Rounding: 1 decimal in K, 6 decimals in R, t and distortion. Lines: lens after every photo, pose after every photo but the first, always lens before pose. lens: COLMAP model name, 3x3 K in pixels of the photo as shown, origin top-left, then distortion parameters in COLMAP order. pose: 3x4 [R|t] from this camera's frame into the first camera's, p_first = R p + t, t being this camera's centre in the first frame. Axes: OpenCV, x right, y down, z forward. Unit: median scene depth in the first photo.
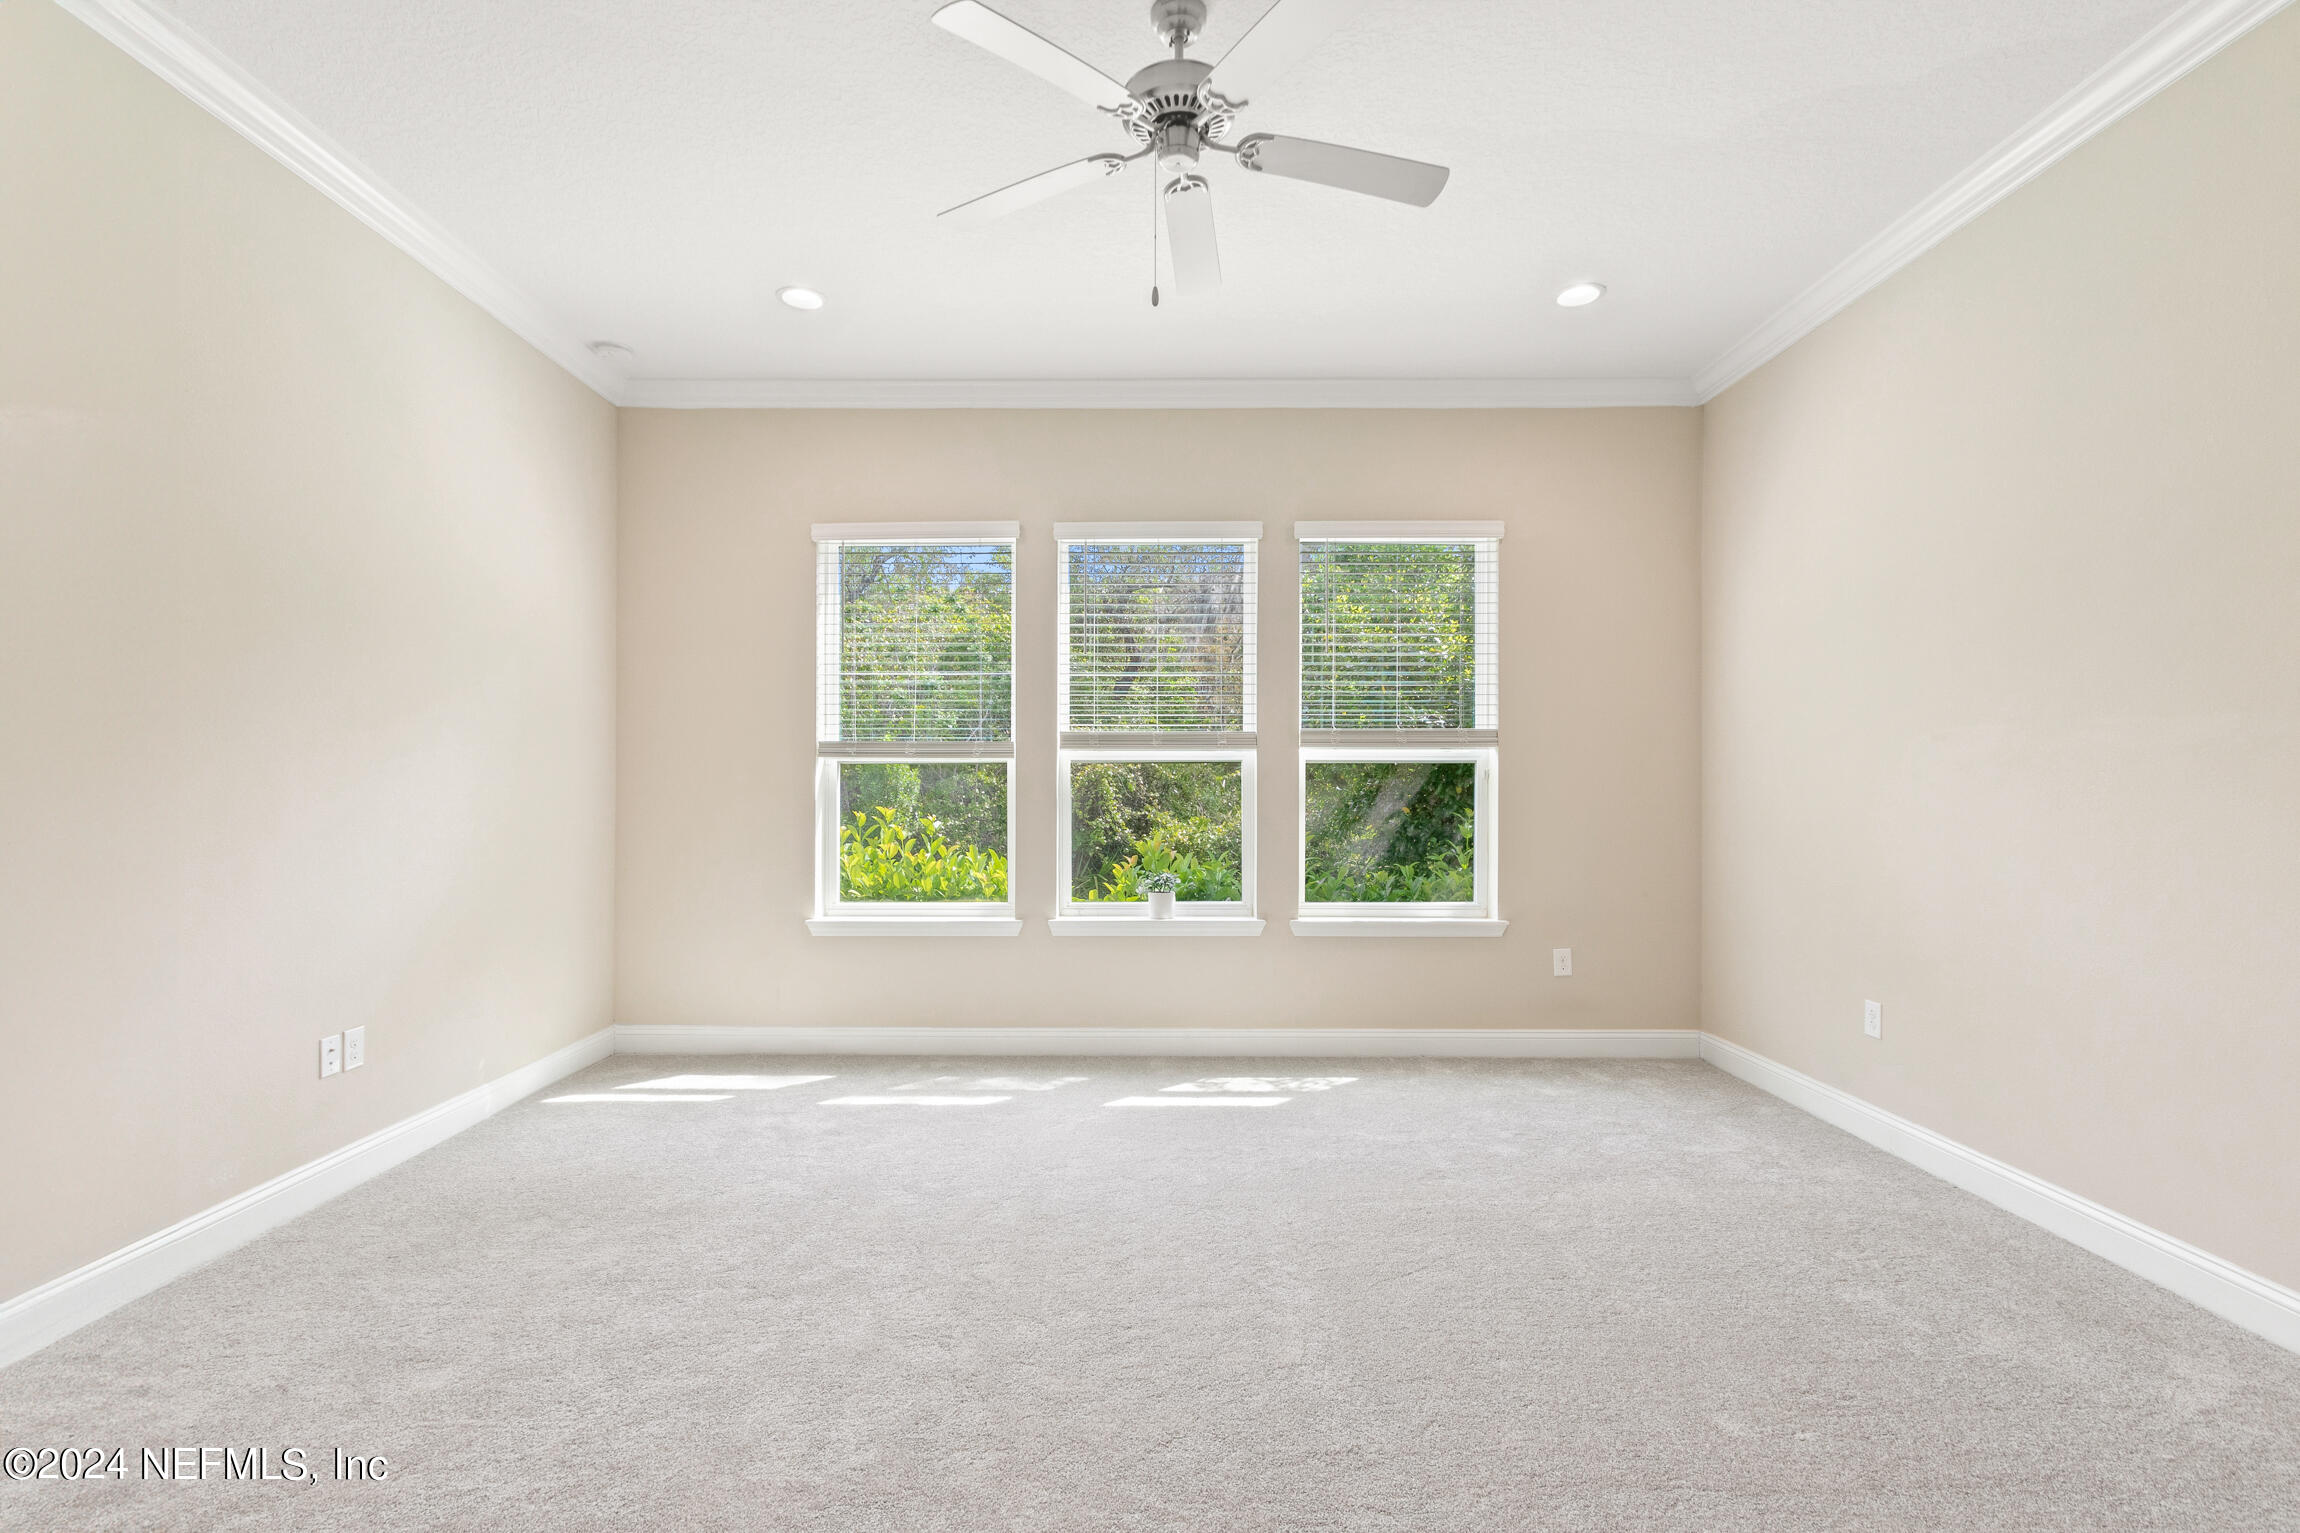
lens RADIAL K [[1067.5, 0, 1147.4], [0, 1067.5, 782.4], [0, 0, 1]] dist [0.010306, -0.002860]
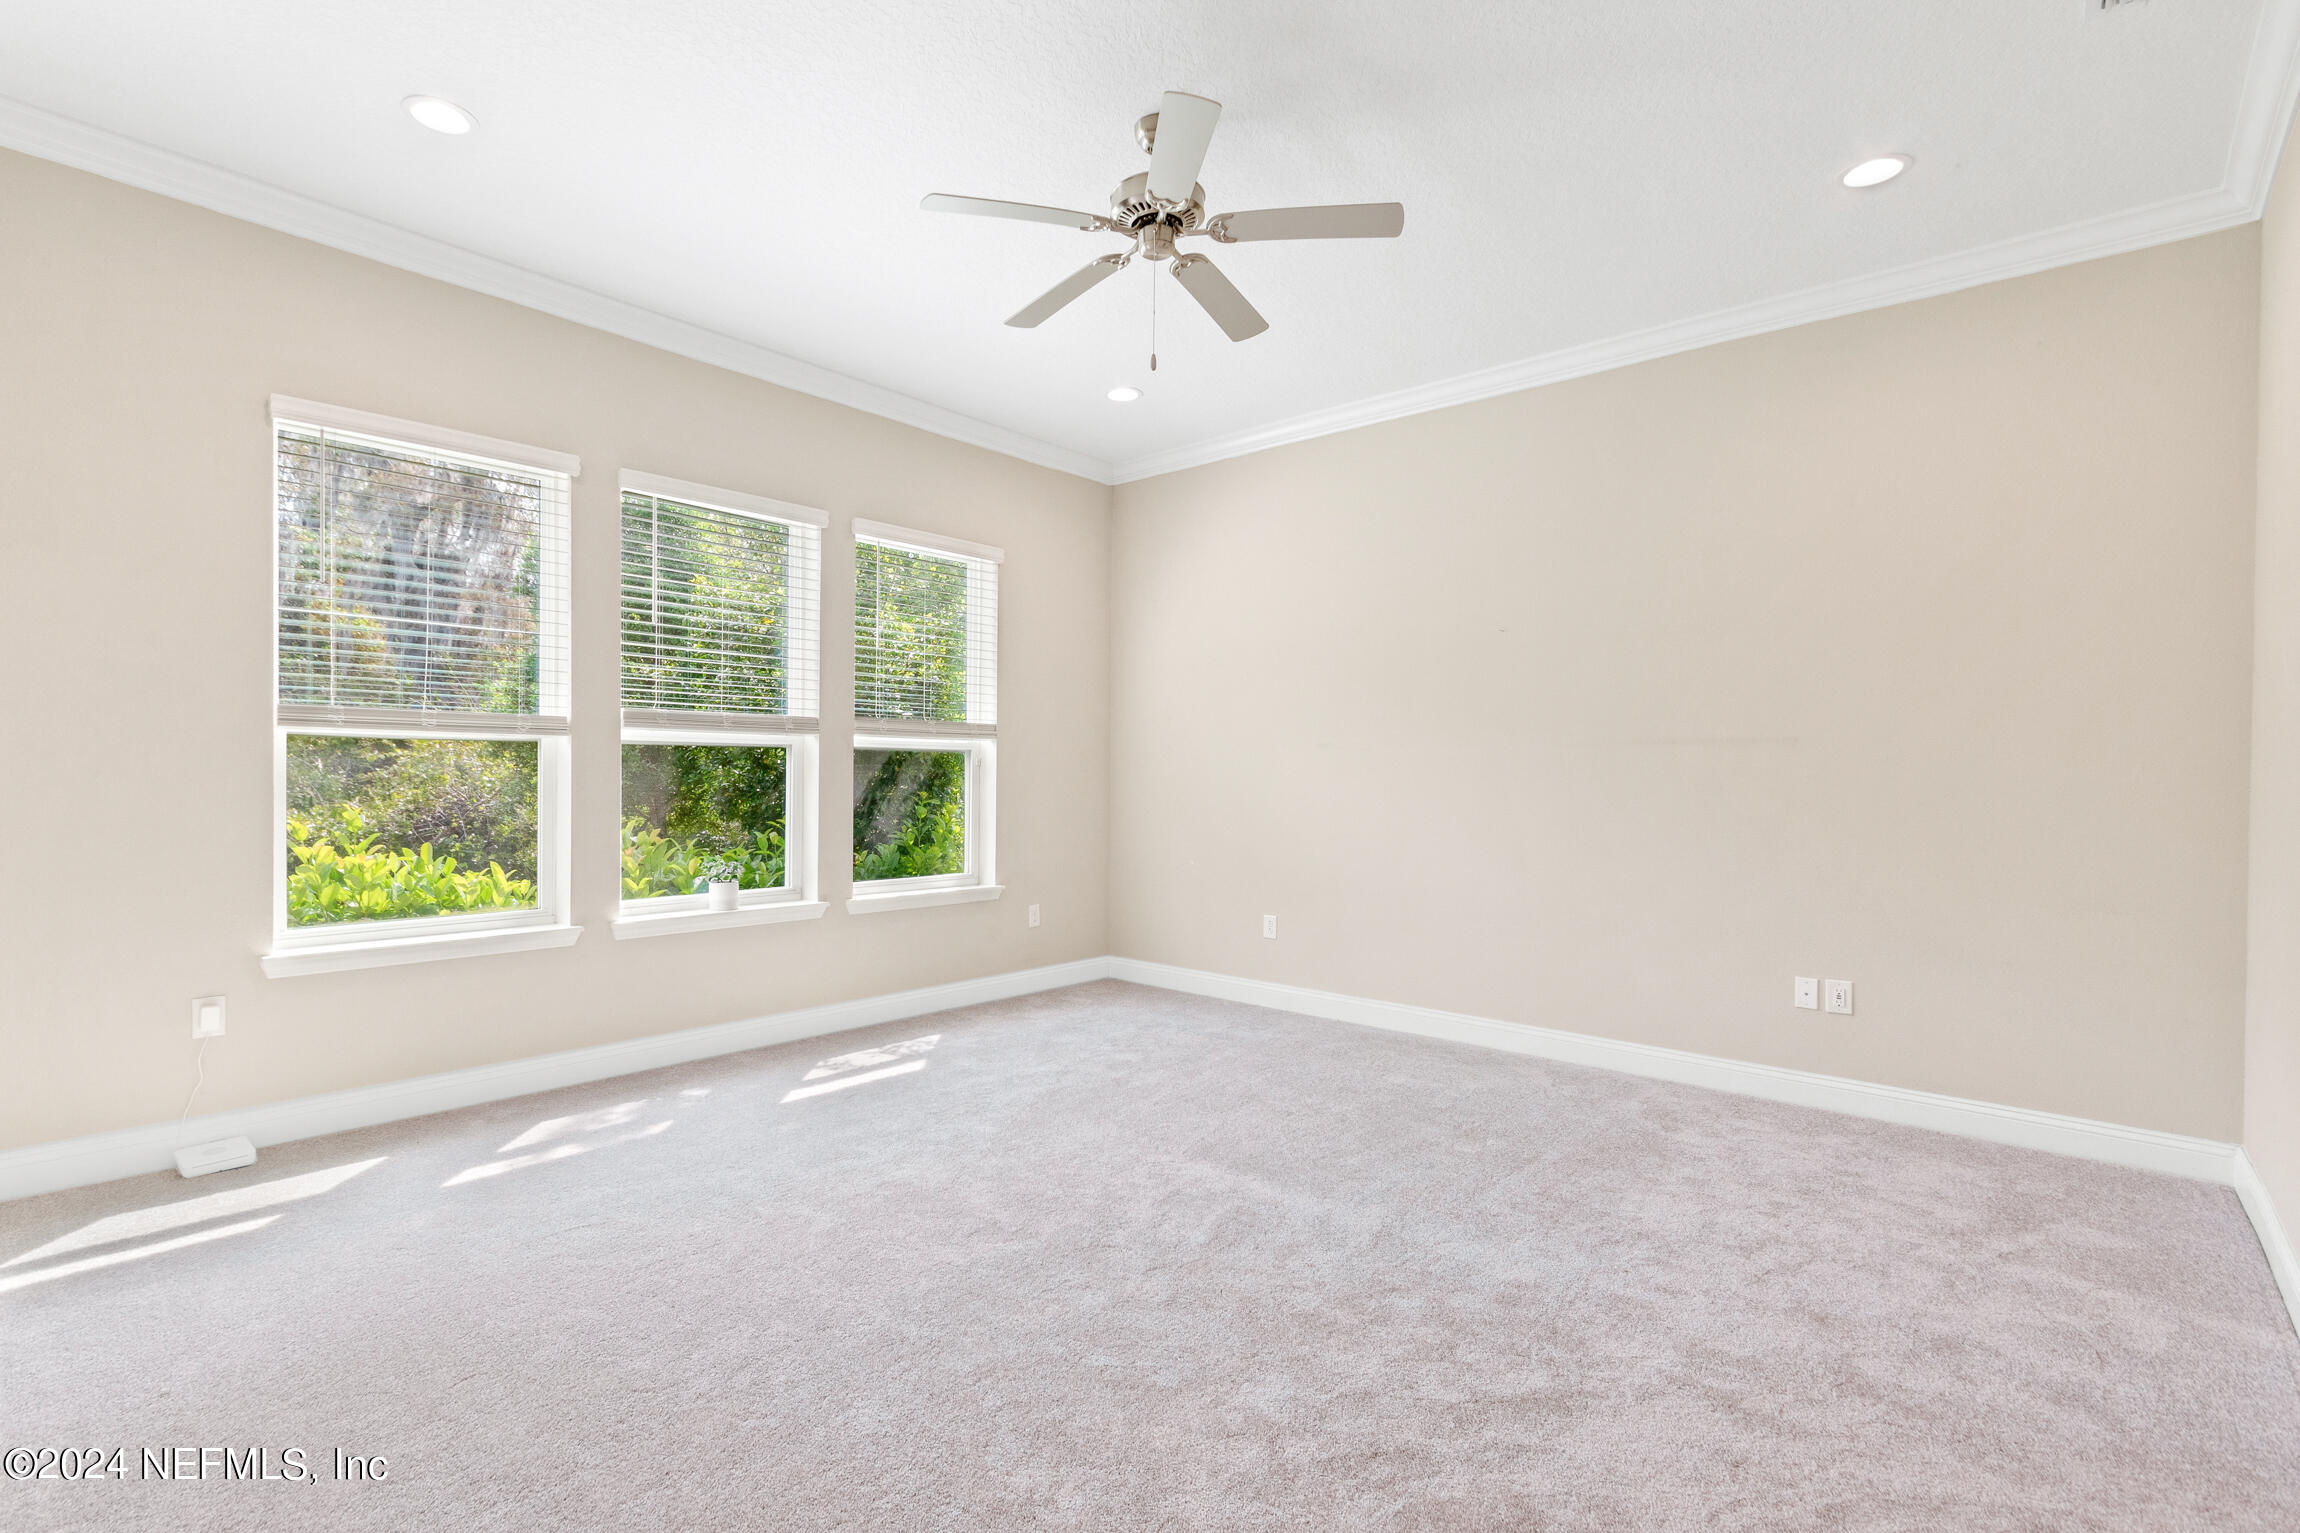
lens RADIAL K [[1067.5, 0, 1103.9], [0, 1067.5, 767.6], [0, 0, 1]] dist [0.010306, -0.002860]
pose [[0.671729, 0.008267, 0.740751, -0.469043], [-0.010790, 0.999941, -0.001376, -0.001043], [-0.740719, -0.007069, 0.671778, 0.118235]]
